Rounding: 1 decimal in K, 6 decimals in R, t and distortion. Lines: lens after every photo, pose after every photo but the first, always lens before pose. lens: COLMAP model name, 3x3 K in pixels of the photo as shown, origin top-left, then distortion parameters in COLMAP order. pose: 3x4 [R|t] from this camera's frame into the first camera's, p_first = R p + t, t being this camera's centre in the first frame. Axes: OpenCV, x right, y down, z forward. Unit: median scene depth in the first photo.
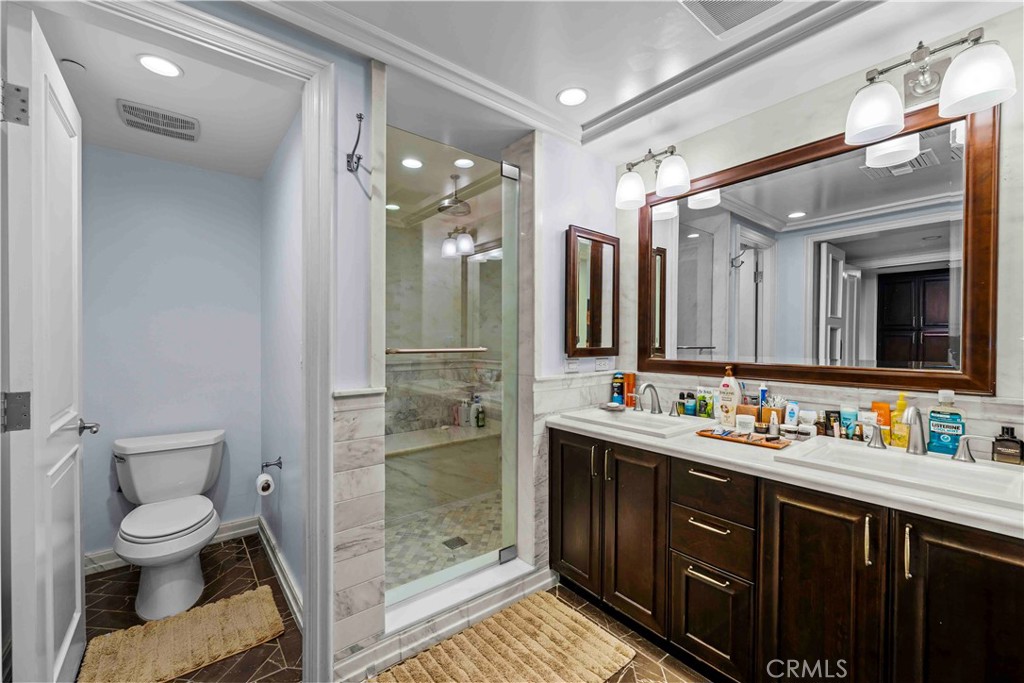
lens RADIAL K [[414.8, 0, 510.8], [0, 414.8, 344.9], [0, 0, 1]] dist [0.002307, -0.001821]
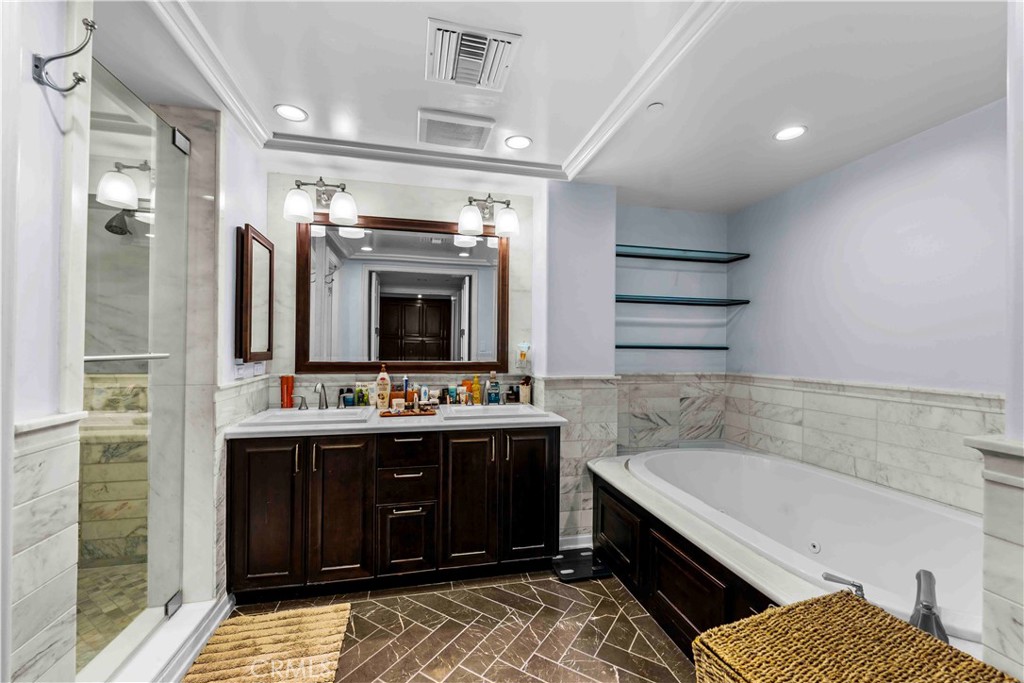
lens RADIAL K [[414.8, 0, 508.7], [0, 414.8, 343.3], [0, 0, 1]] dist [0.002307, -0.001821]
pose [[0.437296, 0.008885, 0.899274, -0.529192], [0.003356, 0.999928, -0.011511, -0.000562], [-0.899311, 0.008052, 0.437235, 0.047250]]
